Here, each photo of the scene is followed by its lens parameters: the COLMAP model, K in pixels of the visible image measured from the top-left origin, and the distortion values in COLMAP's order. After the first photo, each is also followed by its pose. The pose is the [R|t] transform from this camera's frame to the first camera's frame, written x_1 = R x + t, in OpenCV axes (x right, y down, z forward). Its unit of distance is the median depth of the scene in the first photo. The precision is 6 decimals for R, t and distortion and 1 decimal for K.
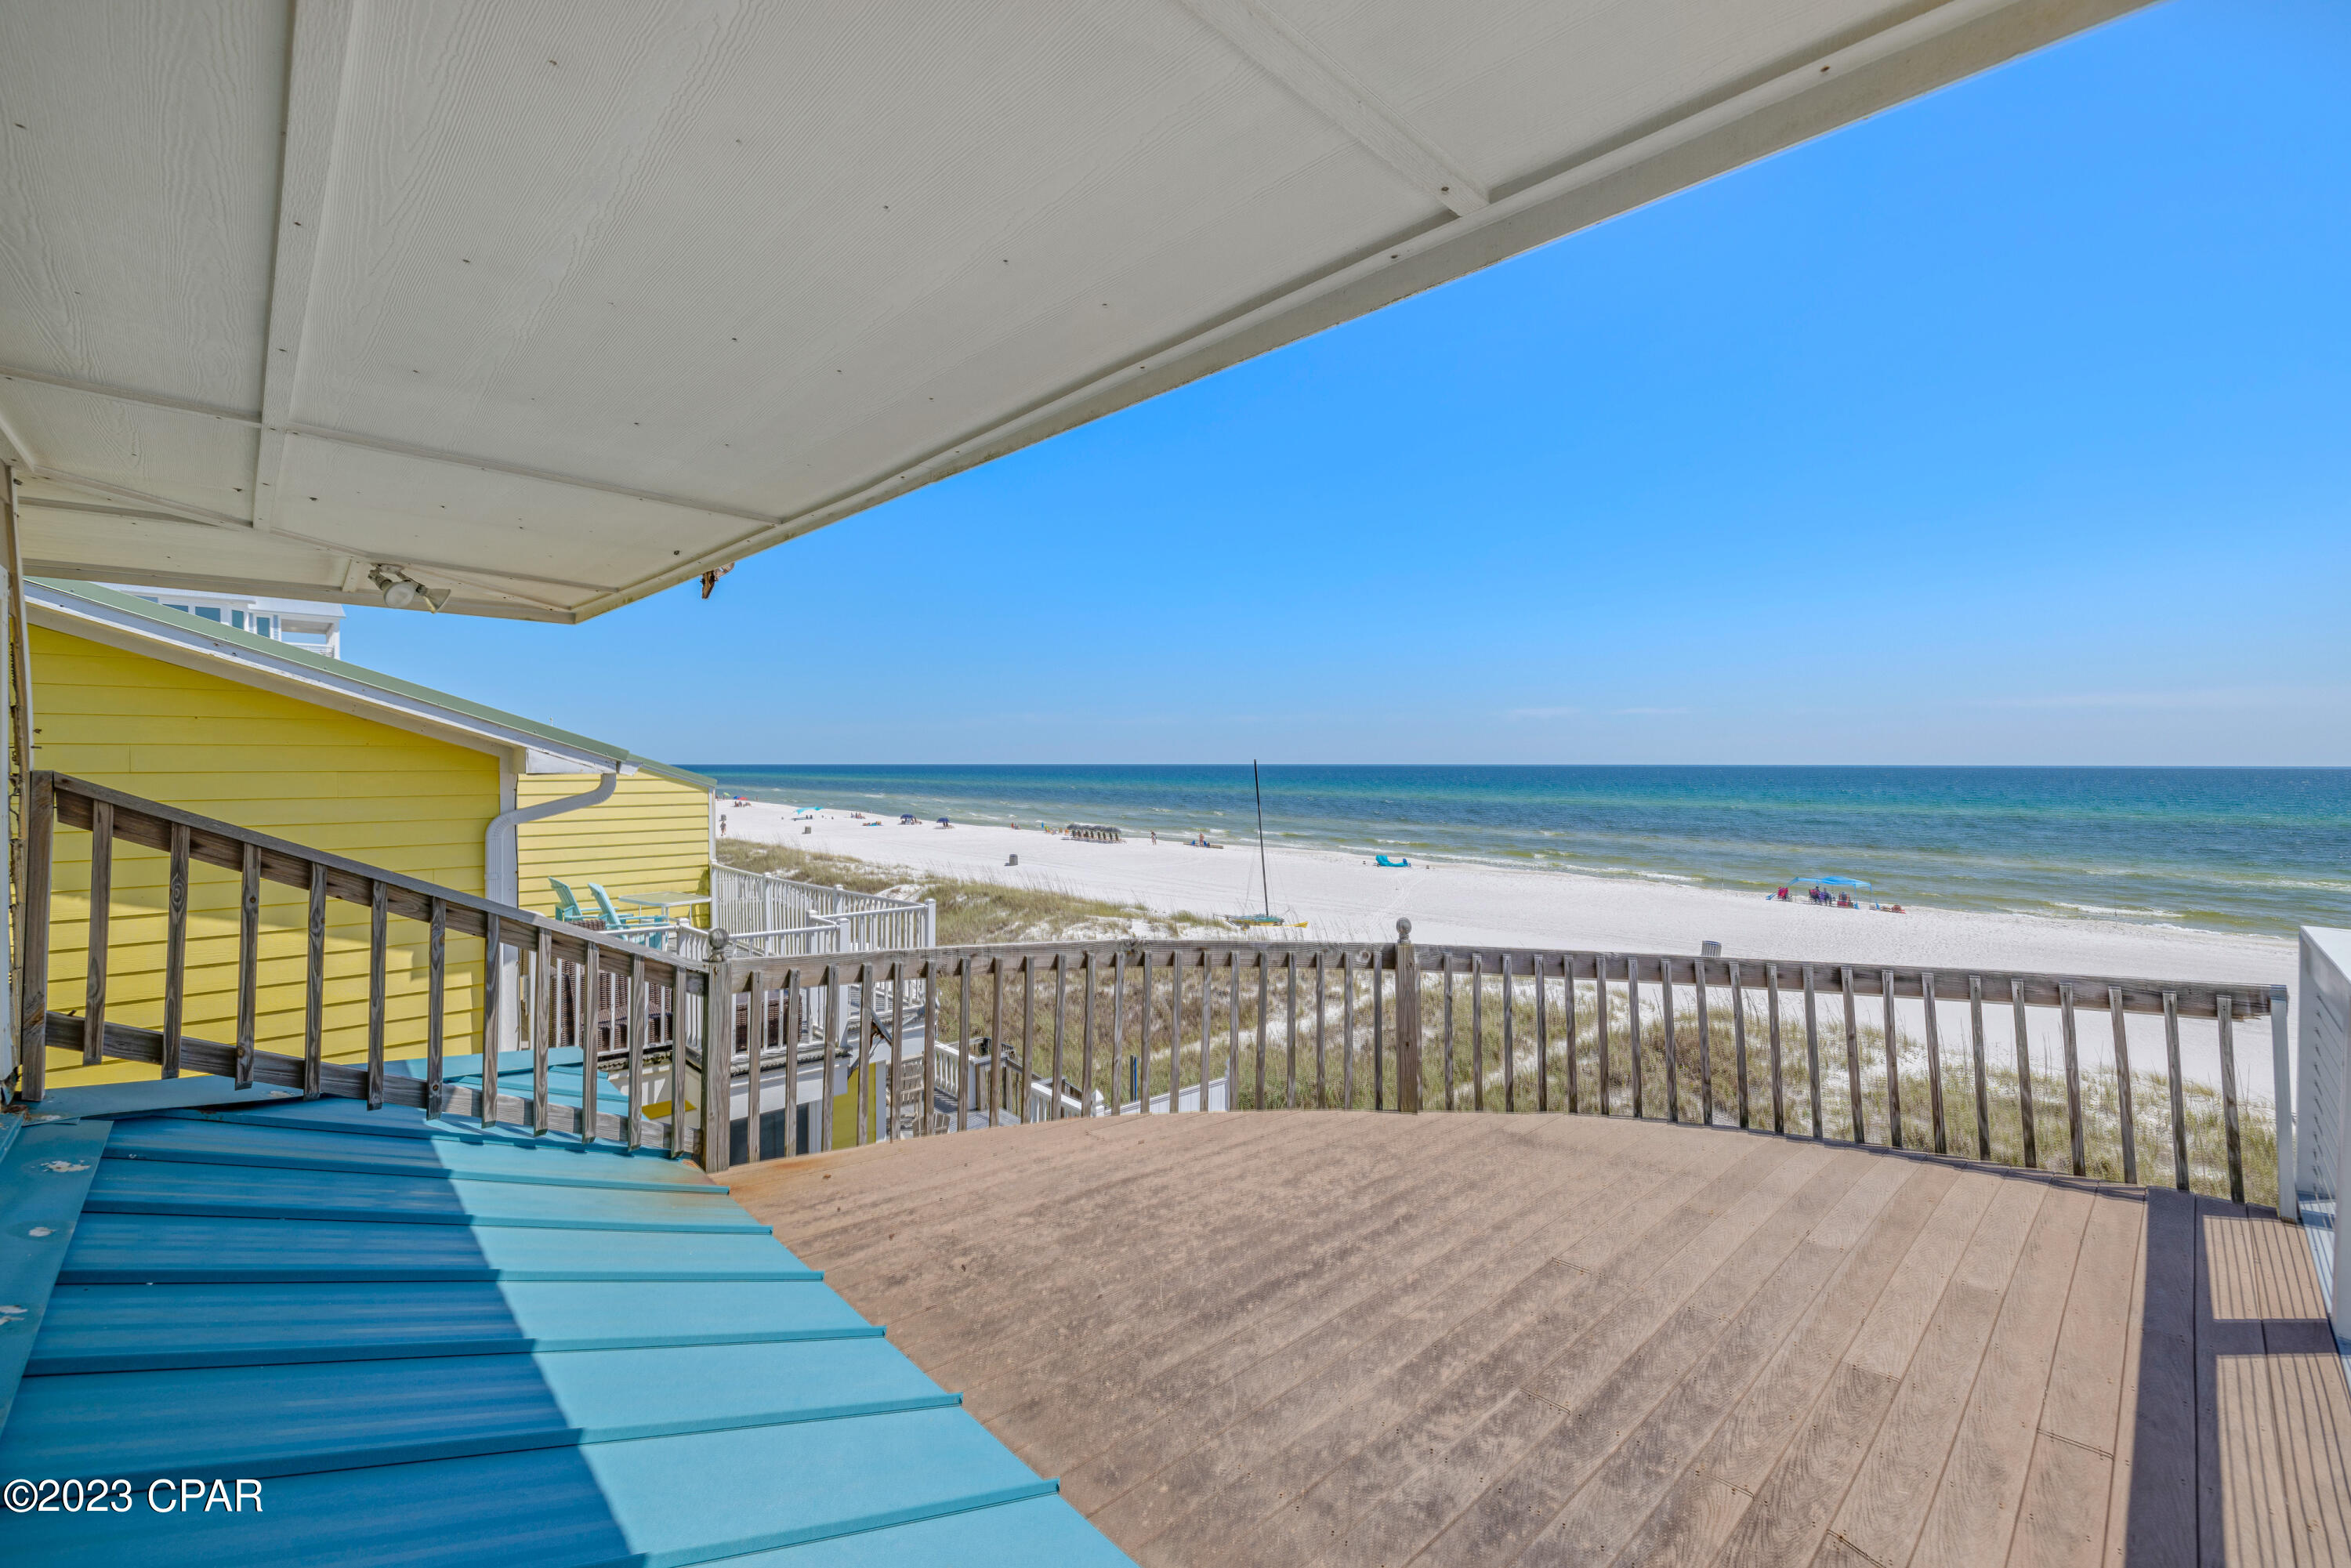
lens RADIAL K [[975.0, 0, 1175.5], [0, 975.0, 784.0], [0, 0, 1]] dist [0.001113, -0.000022]
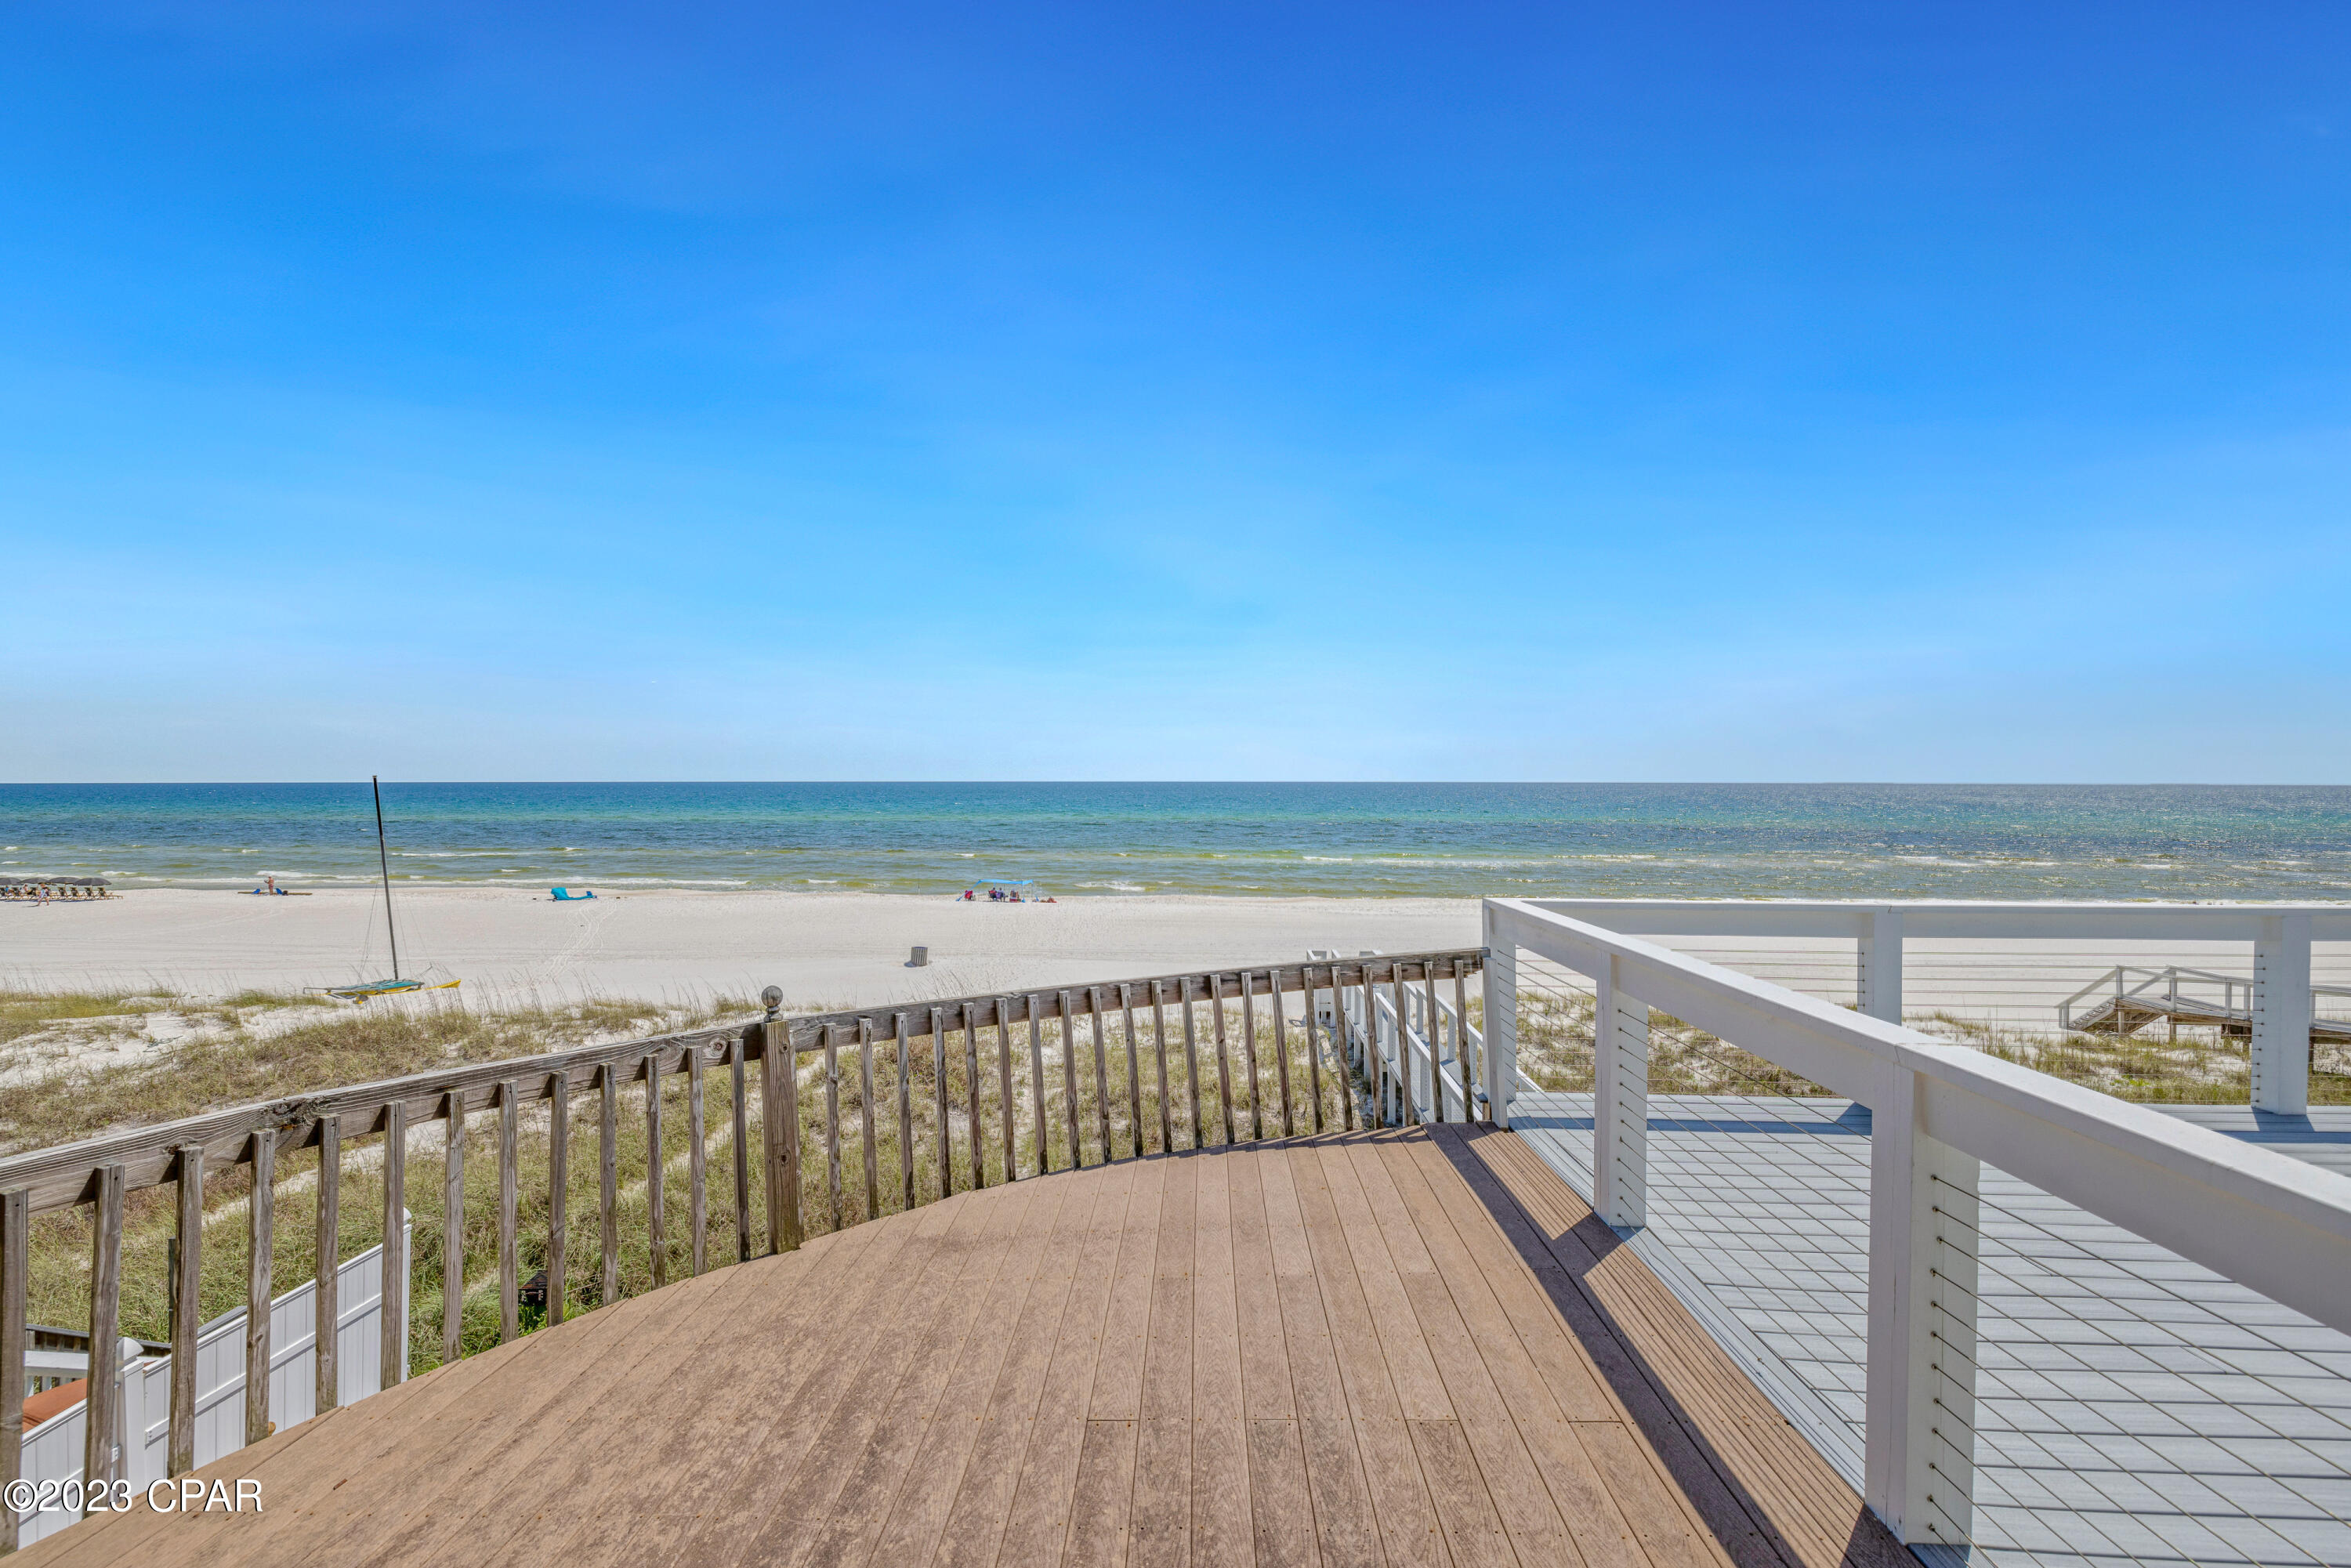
lens RADIAL K [[993.6, 0, 1154.0], [0, 993.6, 791.1], [0, 0, 1]] dist [-0.000263, 0.000025]
pose [[0.726048, -0.009480, 0.687578, -0.071990], [0.015900, 0.999869, -0.003004, -0.002641], [-0.687460, 0.013114, 0.726104, 0.259515]]
